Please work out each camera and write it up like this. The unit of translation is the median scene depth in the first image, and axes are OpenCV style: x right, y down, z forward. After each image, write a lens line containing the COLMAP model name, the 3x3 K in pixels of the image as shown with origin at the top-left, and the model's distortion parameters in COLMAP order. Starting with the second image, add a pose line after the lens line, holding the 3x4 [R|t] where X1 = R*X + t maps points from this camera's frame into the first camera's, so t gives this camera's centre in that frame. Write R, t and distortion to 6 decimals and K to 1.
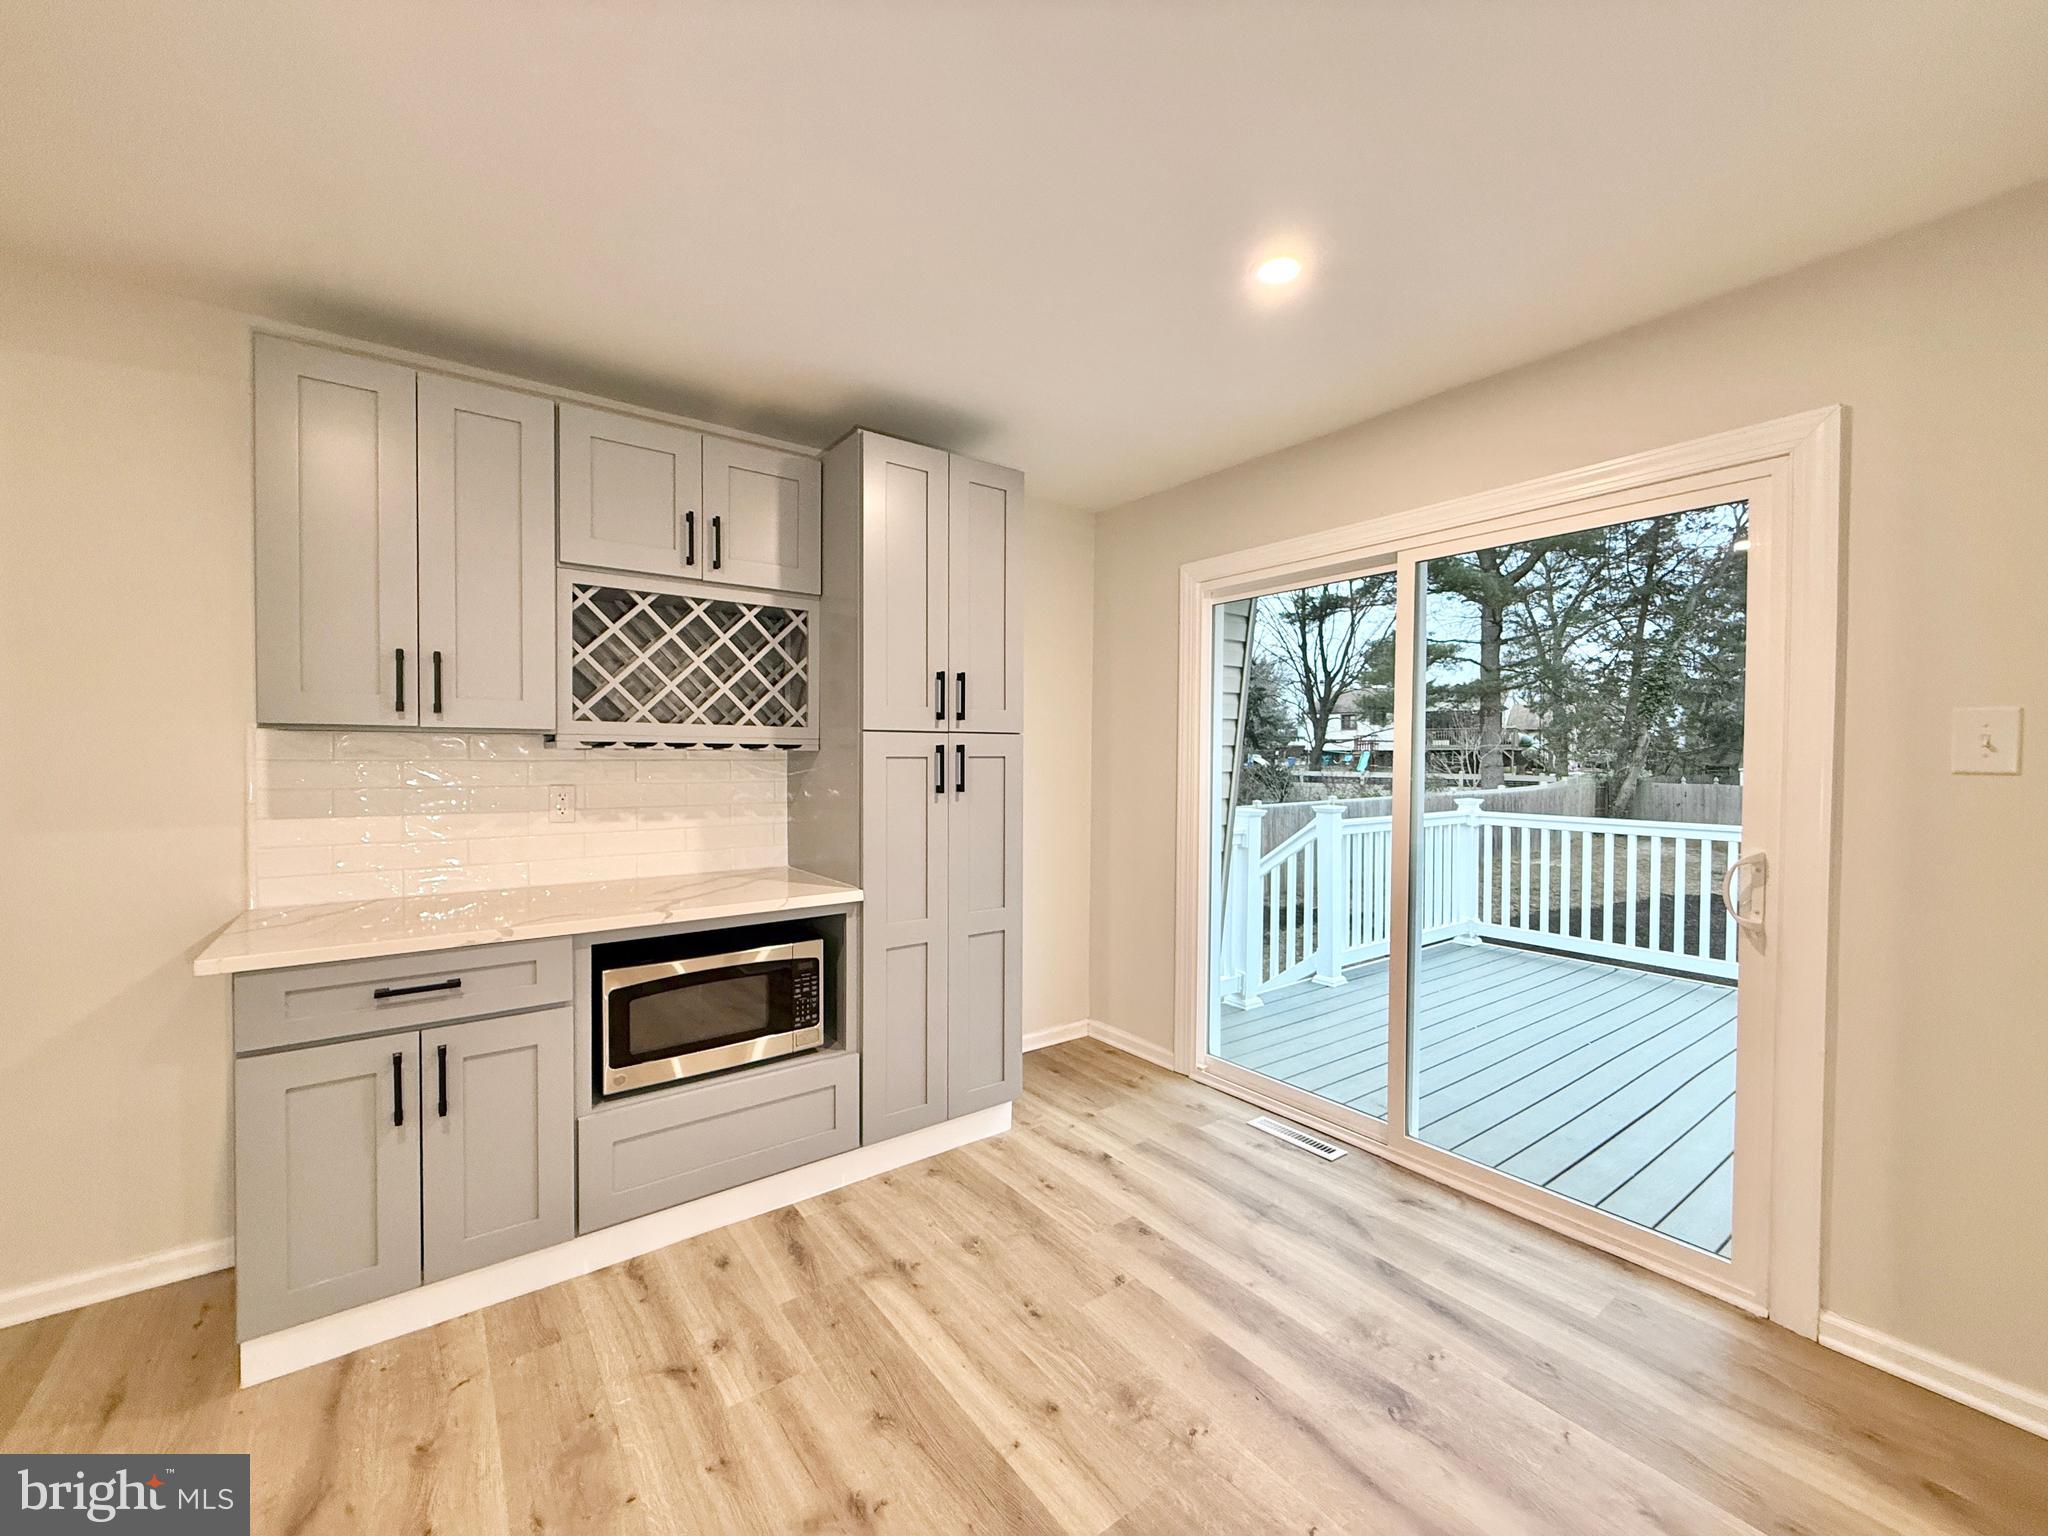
lens RADIAL K [[815.7, 0, 1016.1], [0, 815.7, 767.2], [0, 0, 1]] dist [0.001149, 0.000050]
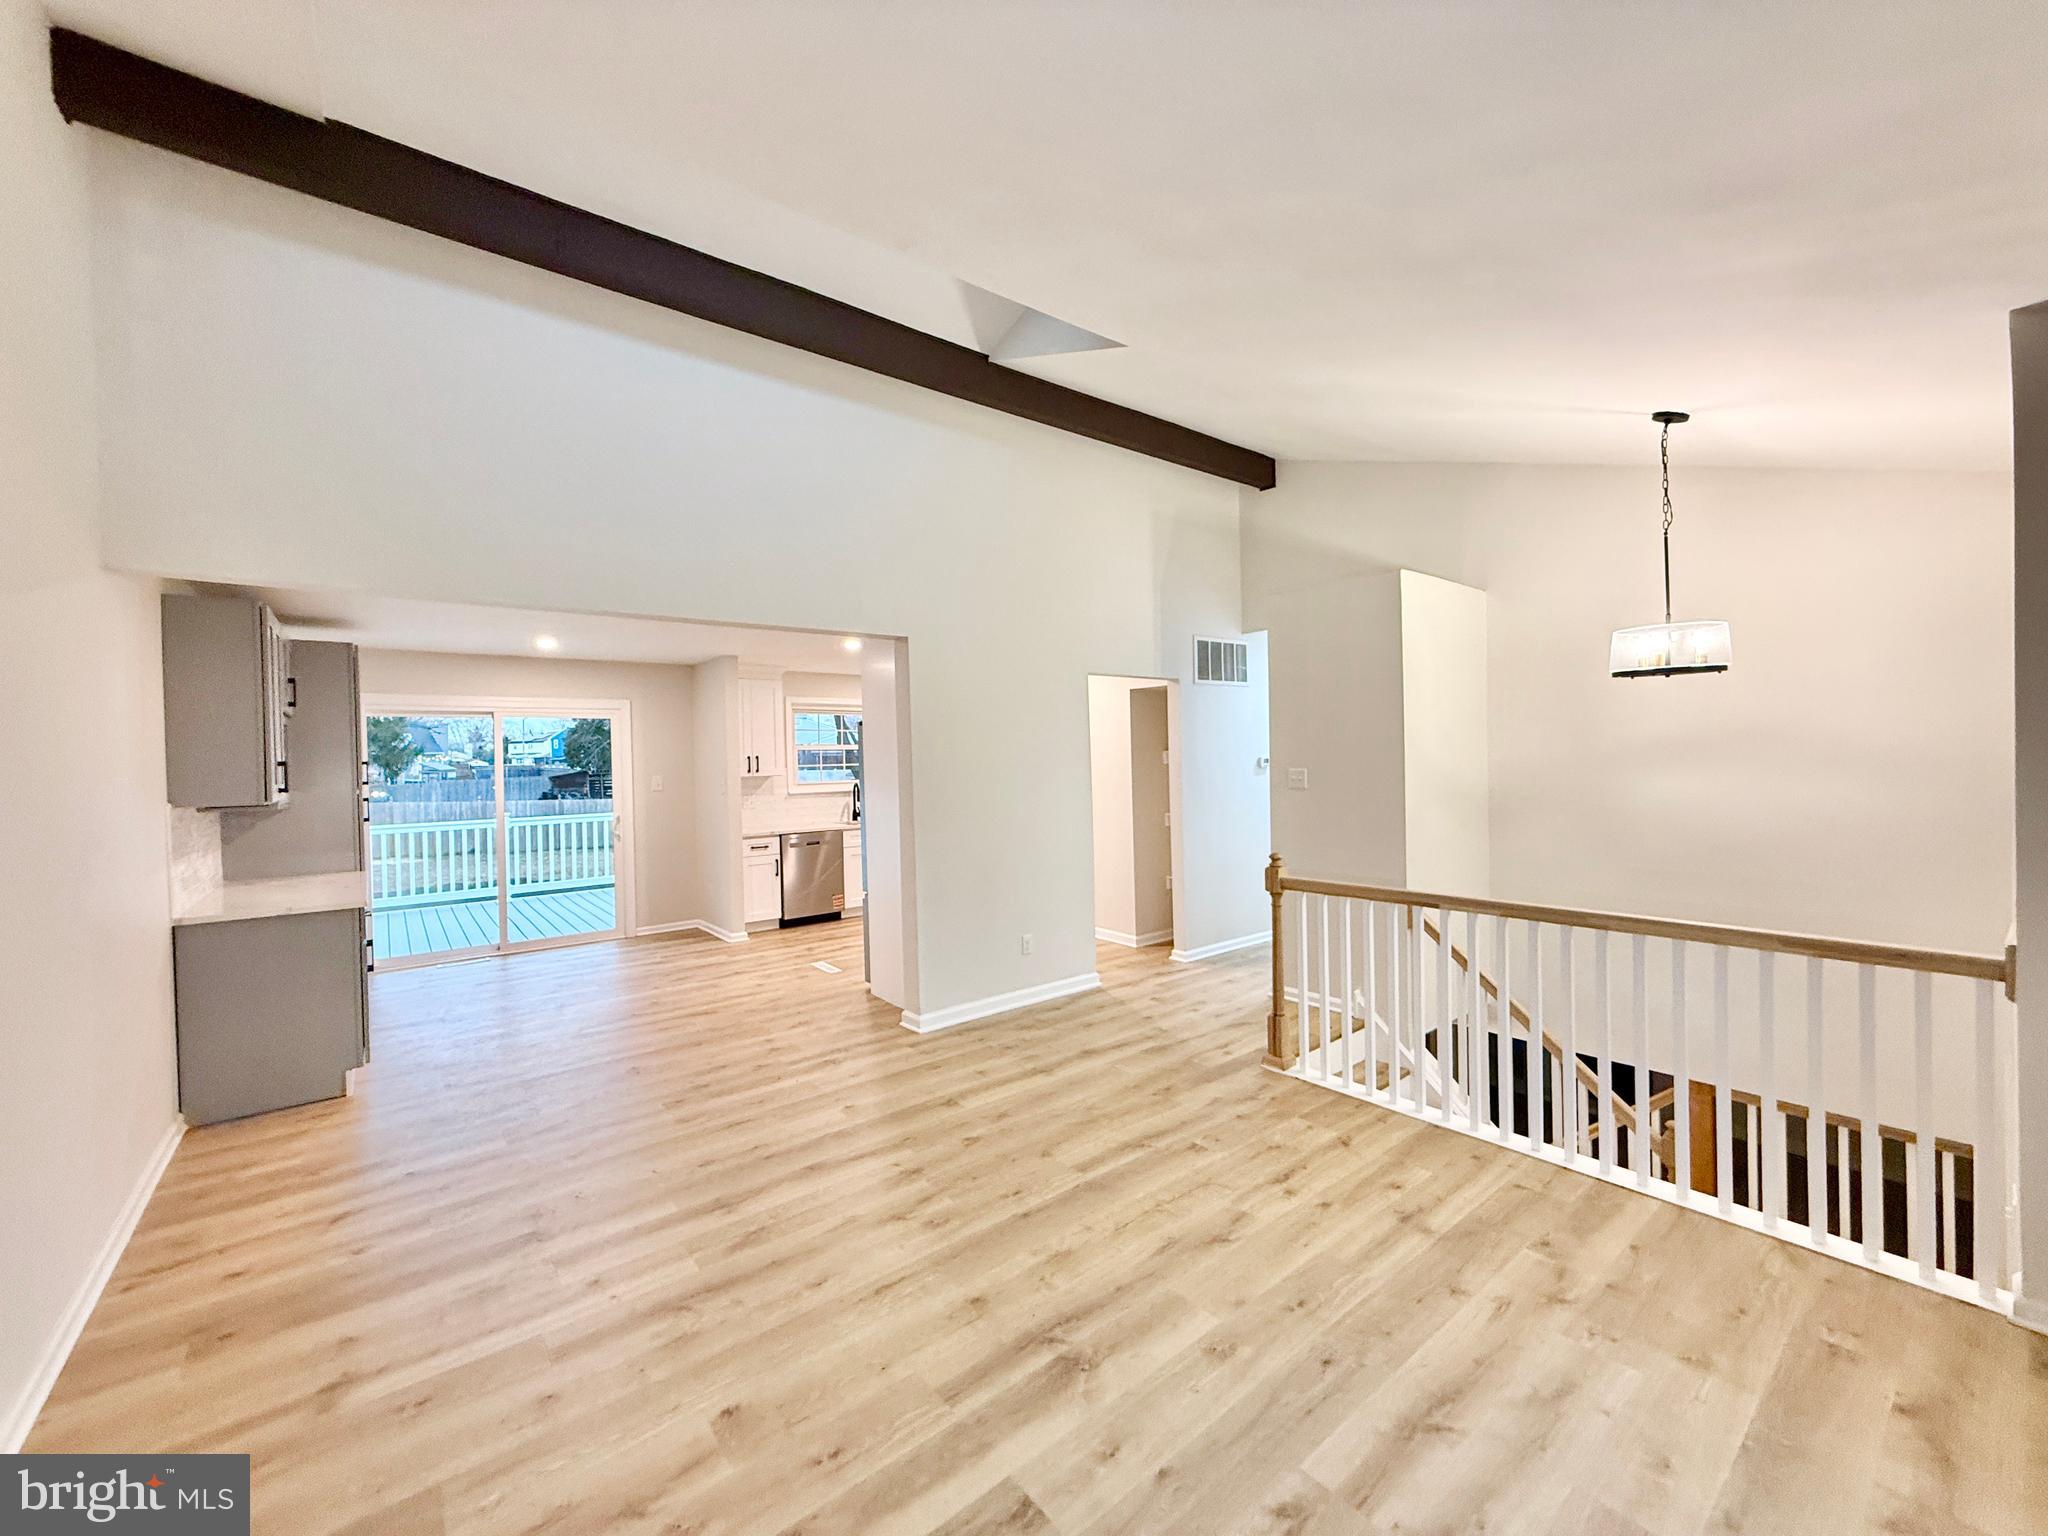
lens RADIAL K [[815.7, 0, 1016.1], [0, 815.7, 767.2], [0, 0, 1]] dist [0.001149, 0.000050]
pose [[-0.032776, -0.012967, 0.999379, -2.283181], [0.038579, 0.999154, 0.014229, -0.074985], [-0.998718, 0.039021, -0.032248, -0.559958]]
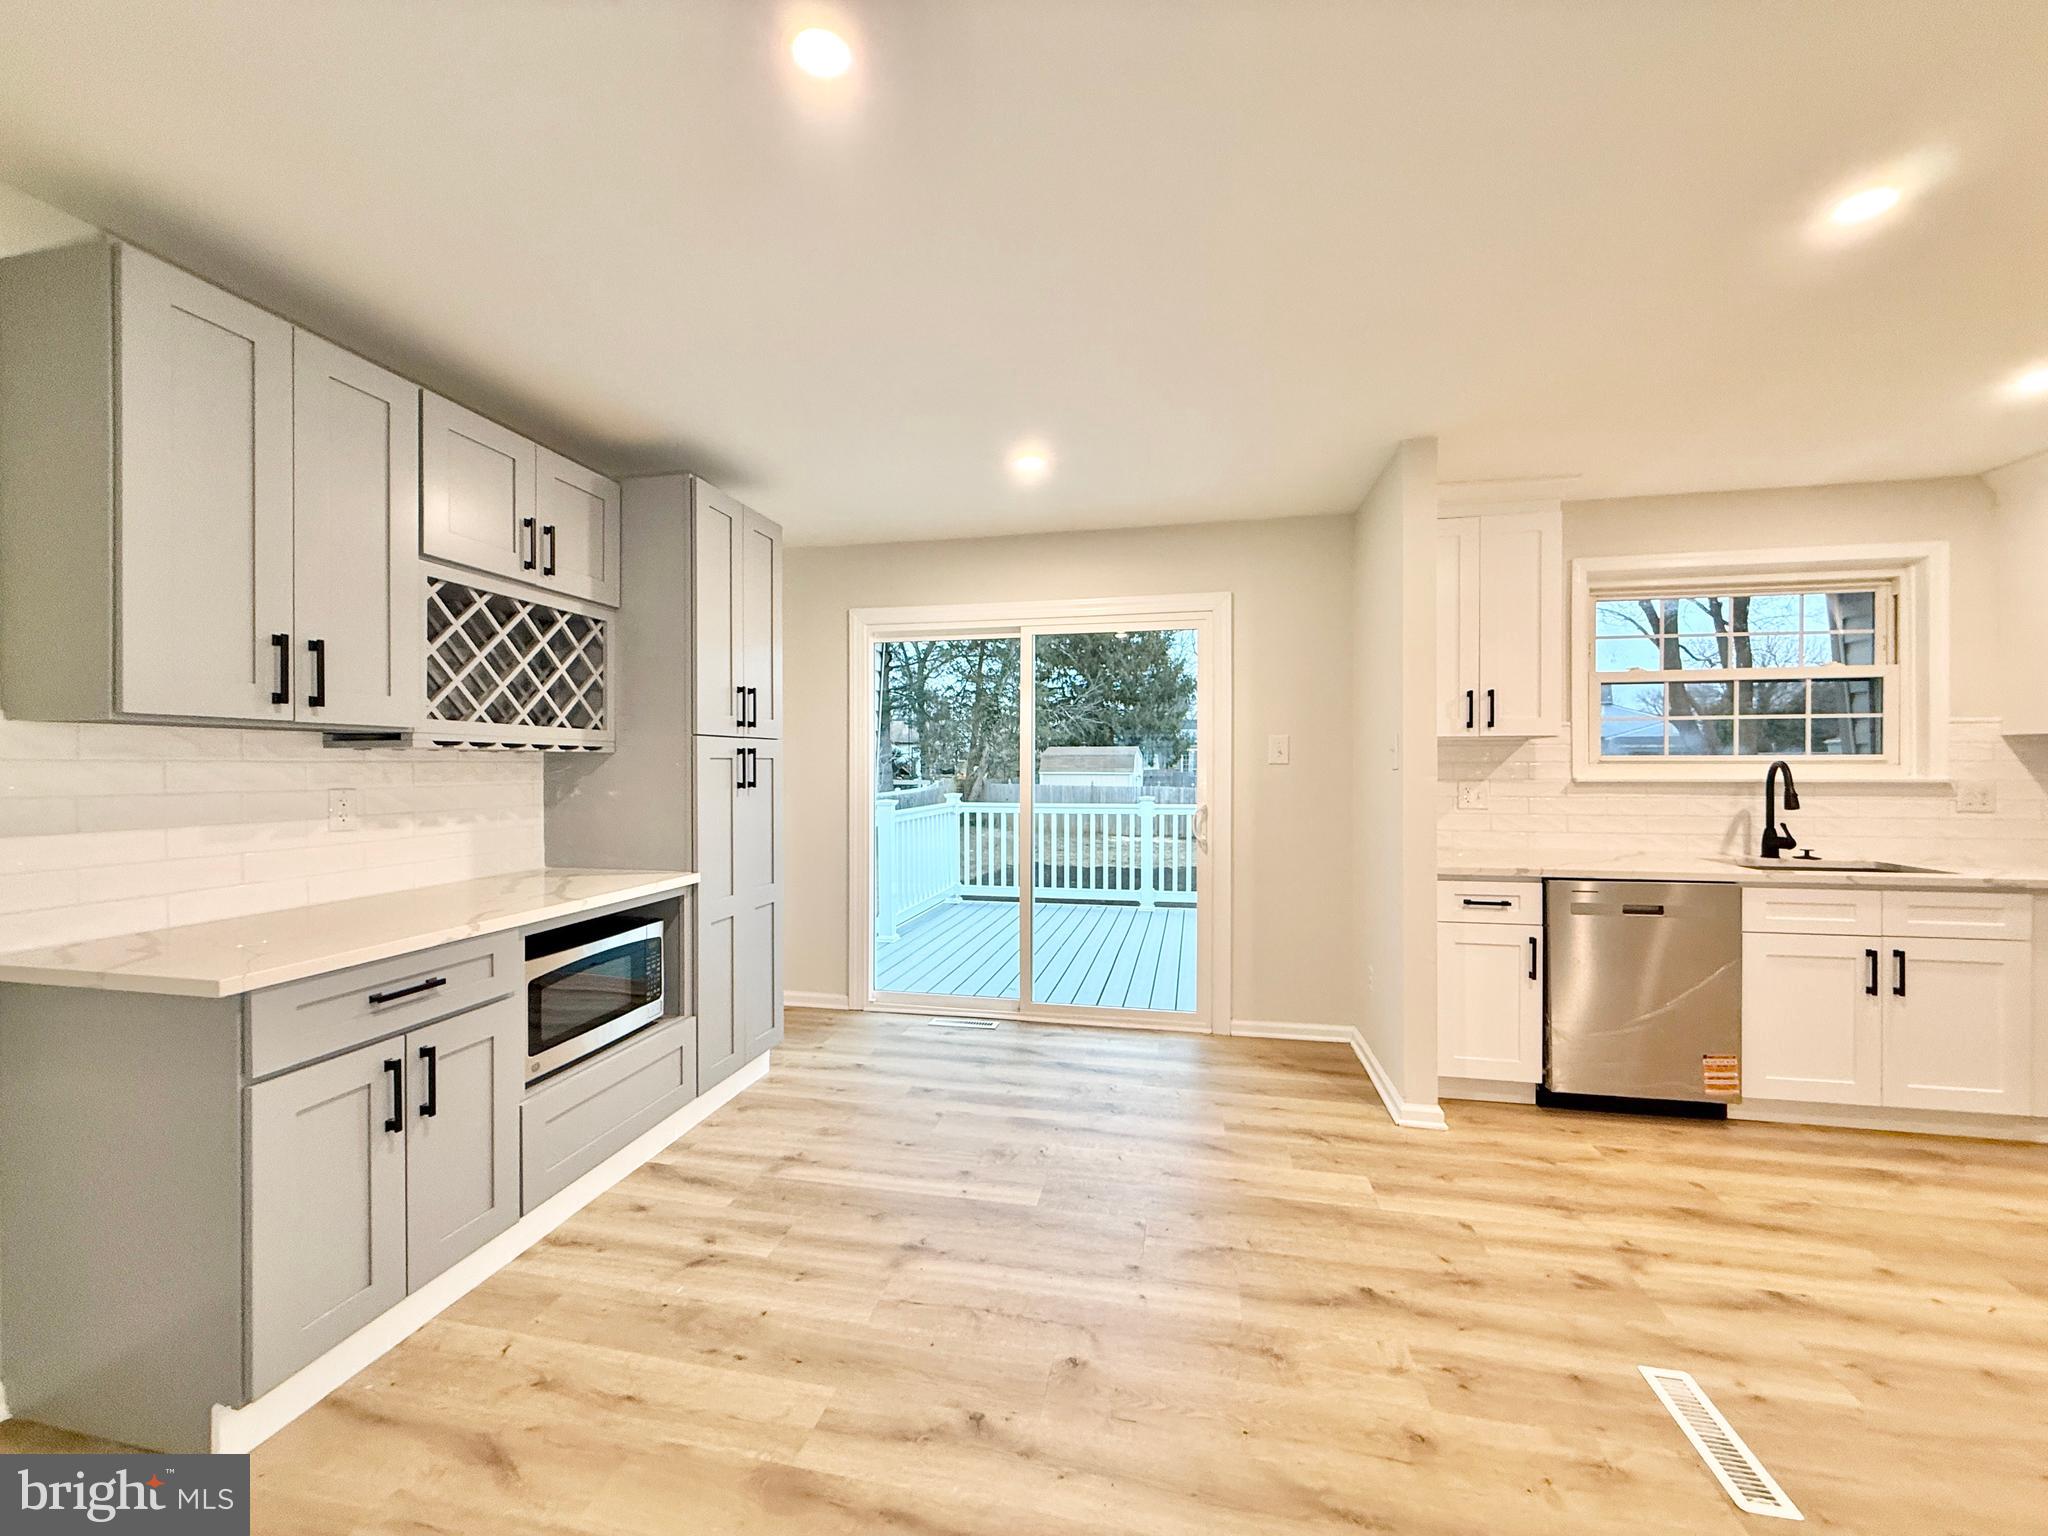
lens RADIAL K [[815.7, 0, 1016.1], [0, 815.7, 767.2], [0, 0, 1]] dist [0.001149, 0.000050]
pose [[0.749160, -0.006488, 0.662357, -0.622779], [0.014521, 0.999873, -0.006631, 0.015322], [-0.662230, 0.014586, 0.749159, -0.165716]]
